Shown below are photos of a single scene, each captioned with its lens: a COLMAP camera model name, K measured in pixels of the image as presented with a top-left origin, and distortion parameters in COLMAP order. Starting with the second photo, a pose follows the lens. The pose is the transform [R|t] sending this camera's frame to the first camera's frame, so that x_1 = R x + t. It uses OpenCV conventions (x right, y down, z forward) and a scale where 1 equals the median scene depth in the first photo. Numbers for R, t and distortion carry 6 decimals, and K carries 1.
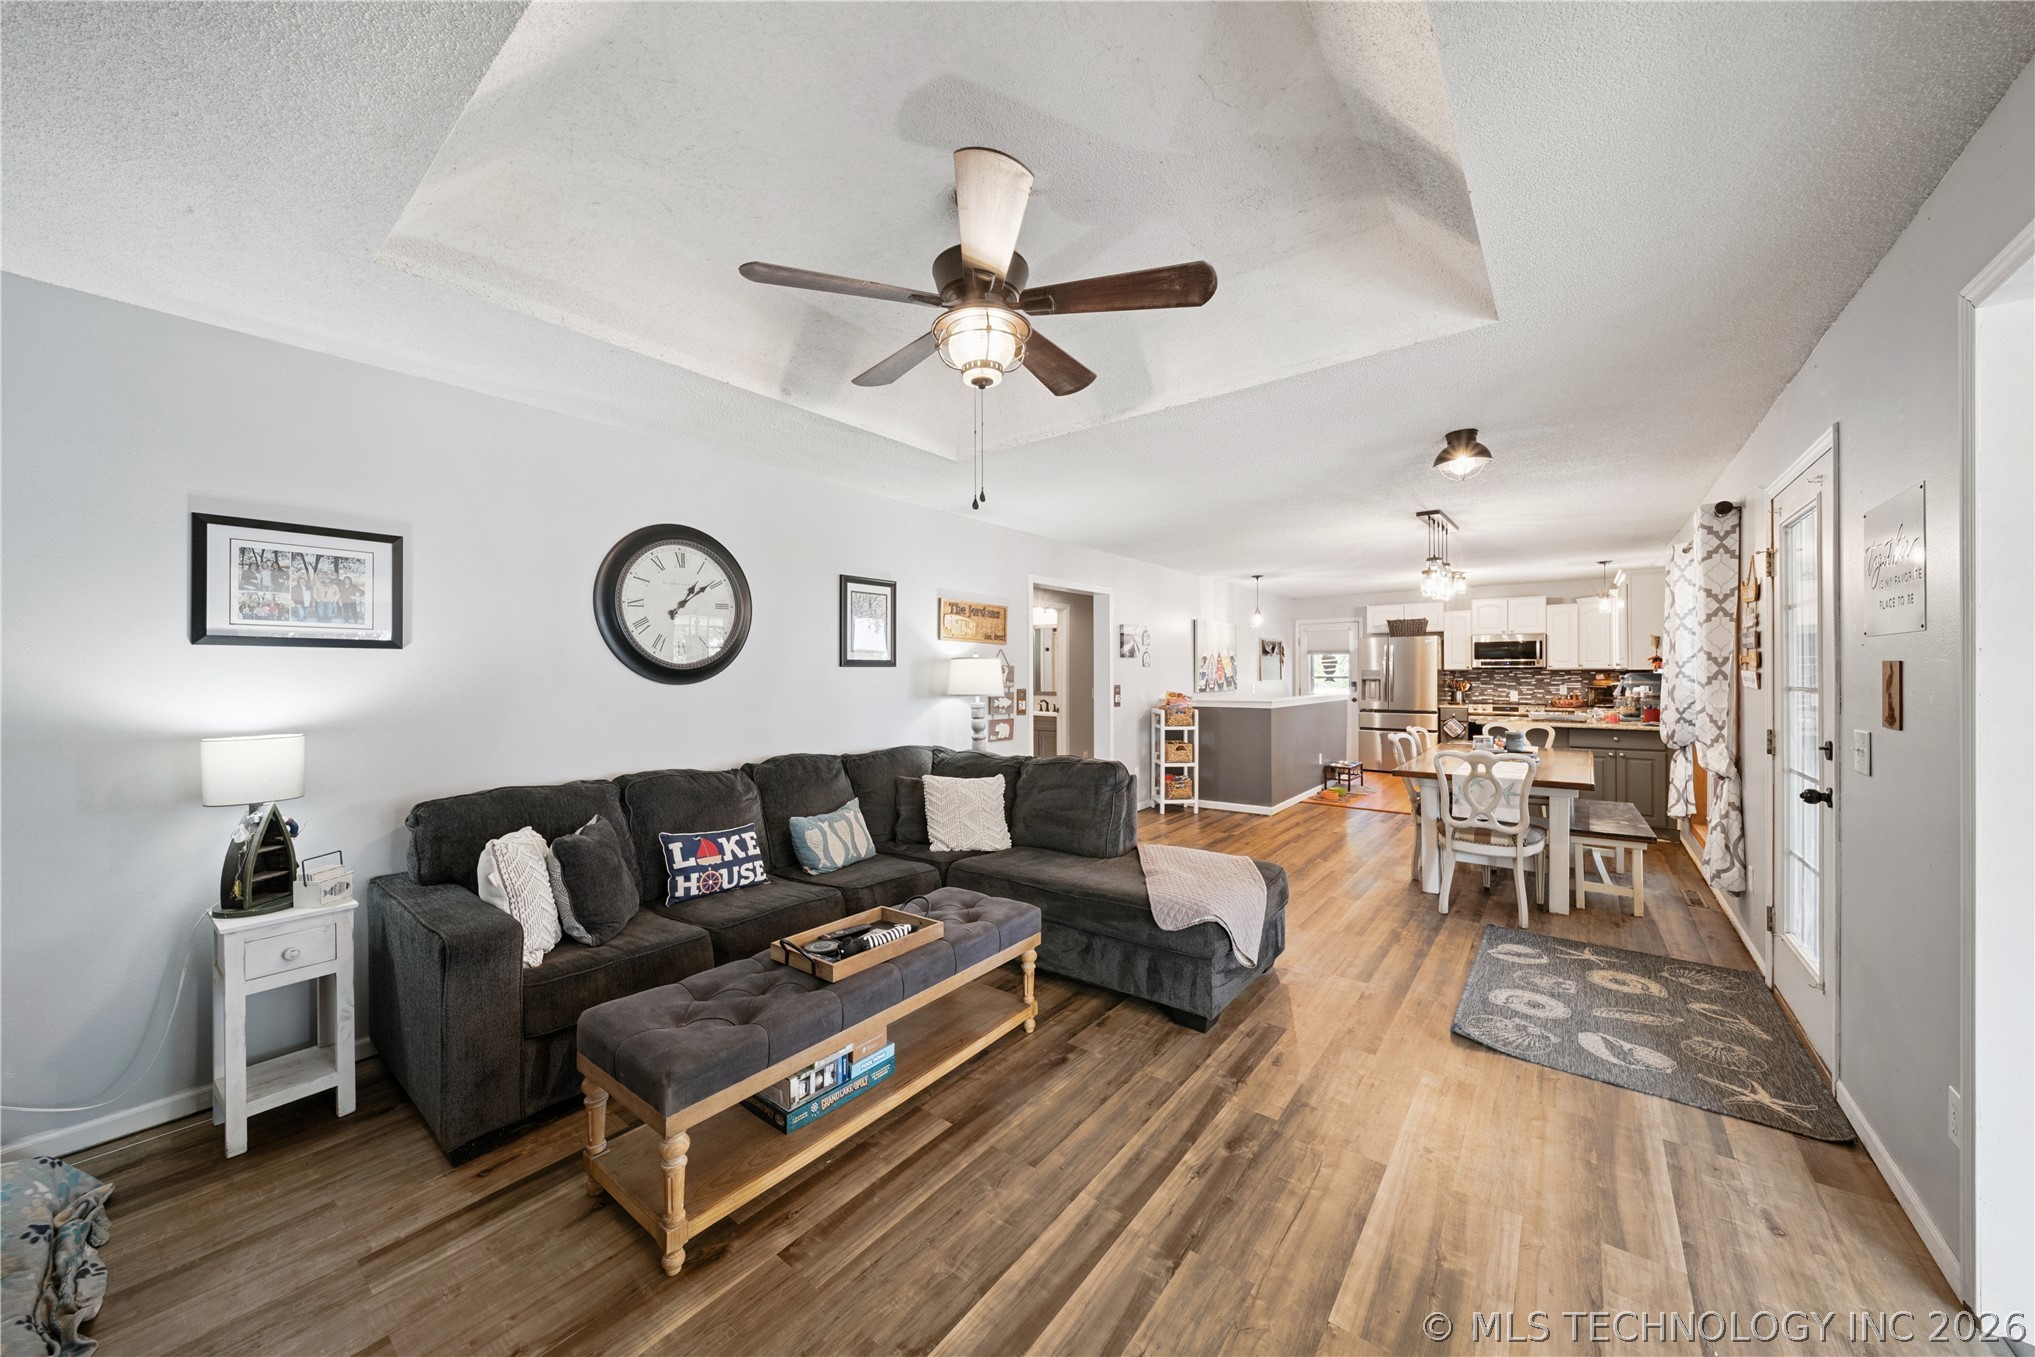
lens RADIAL K [[717.5, 0, 996.1], [0, 717.5, 670.4], [0, 0, 1]] dist [0.000322, -0.001432]
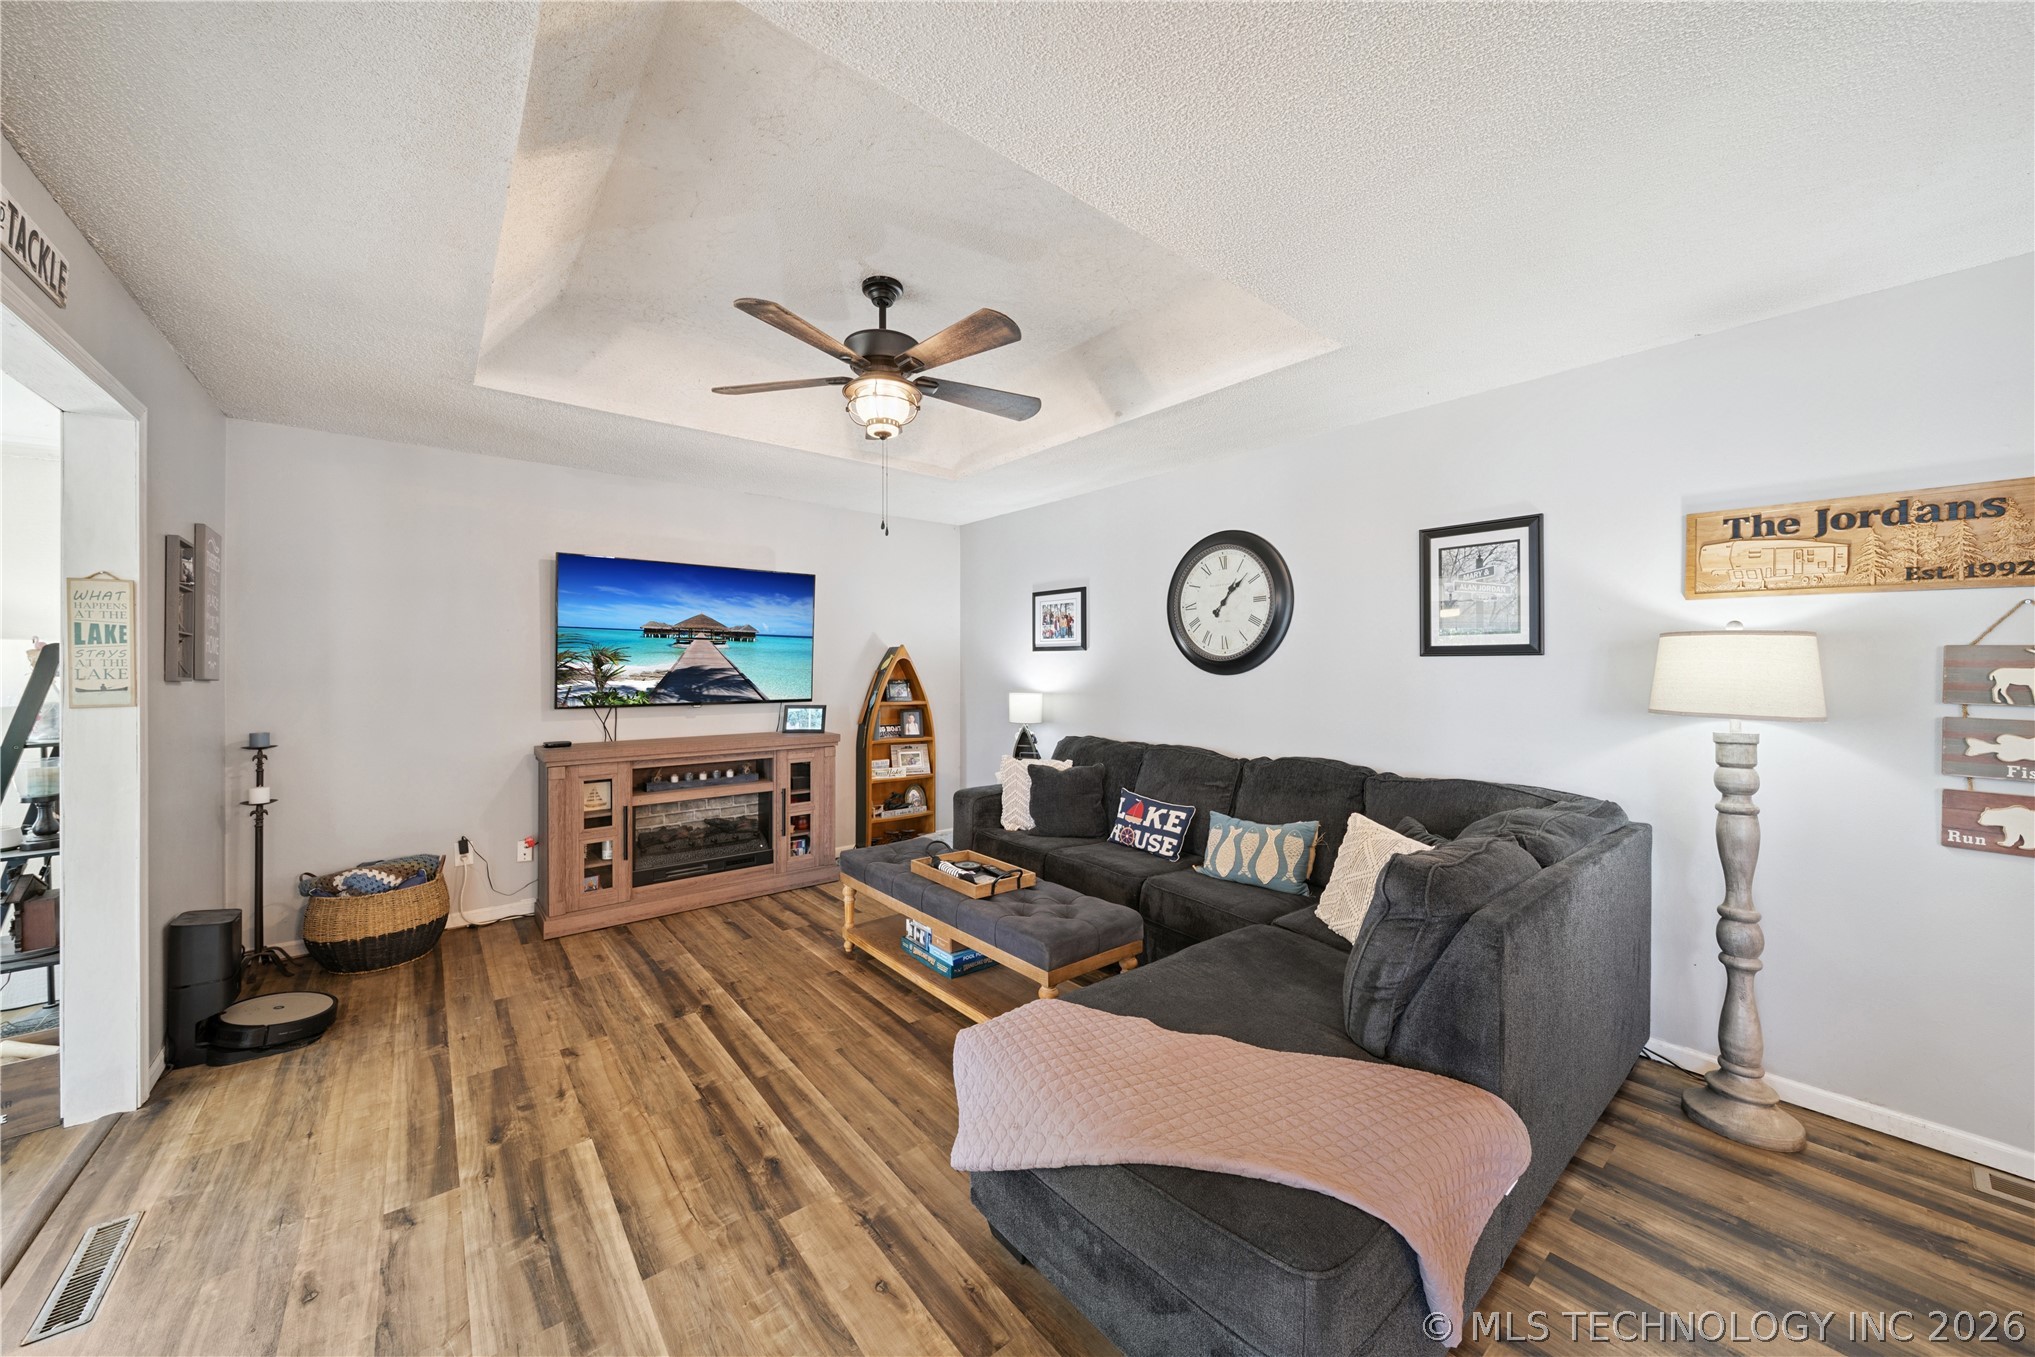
lens RADIAL K [[717.5, 0, 1008.9], [0, 717.5, 666.3], [0, 0, 1]] dist [0.000322, -0.001432]
pose [[-0.207526, 0.004066, -0.978221, 0.797471], [0.003111, 0.999989, 0.003496, 0.001422], [0.978224, -0.002318, -0.207537, 1.008200]]
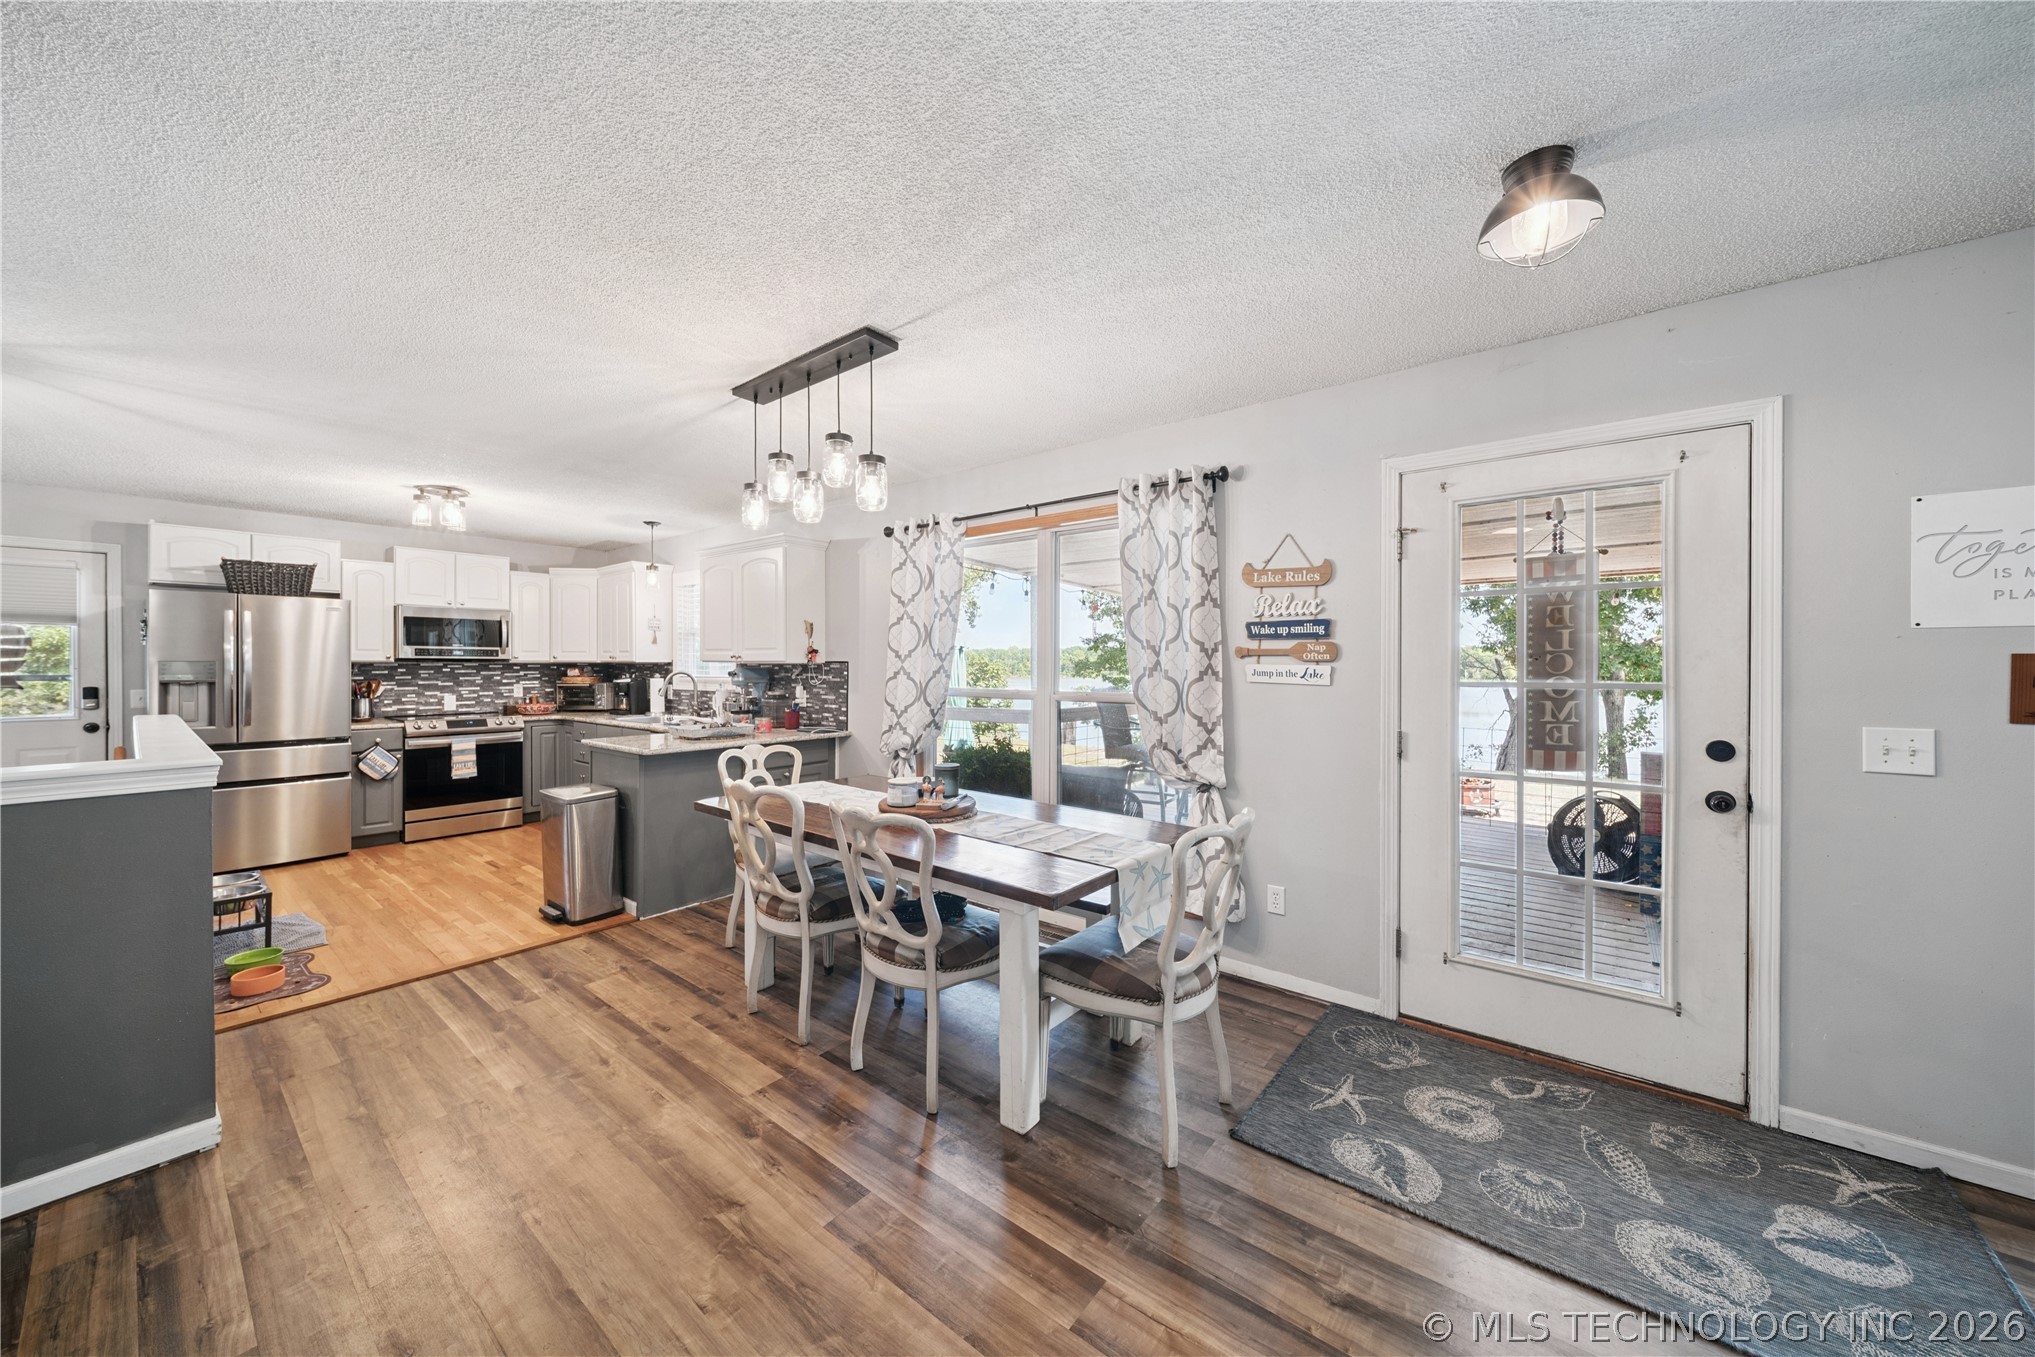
lens RADIAL K [[717.5, 0, 1007.5], [0, 717.5, 666.6], [0, 0, 1]] dist [0.000322, -0.001432]
pose [[-0.001227, -0.000759, 0.999999, 0.186833], [-0.002112, 0.999997, 0.000756, 0.004071], [-0.999997, -0.002111, -0.001228, 1.466169]]
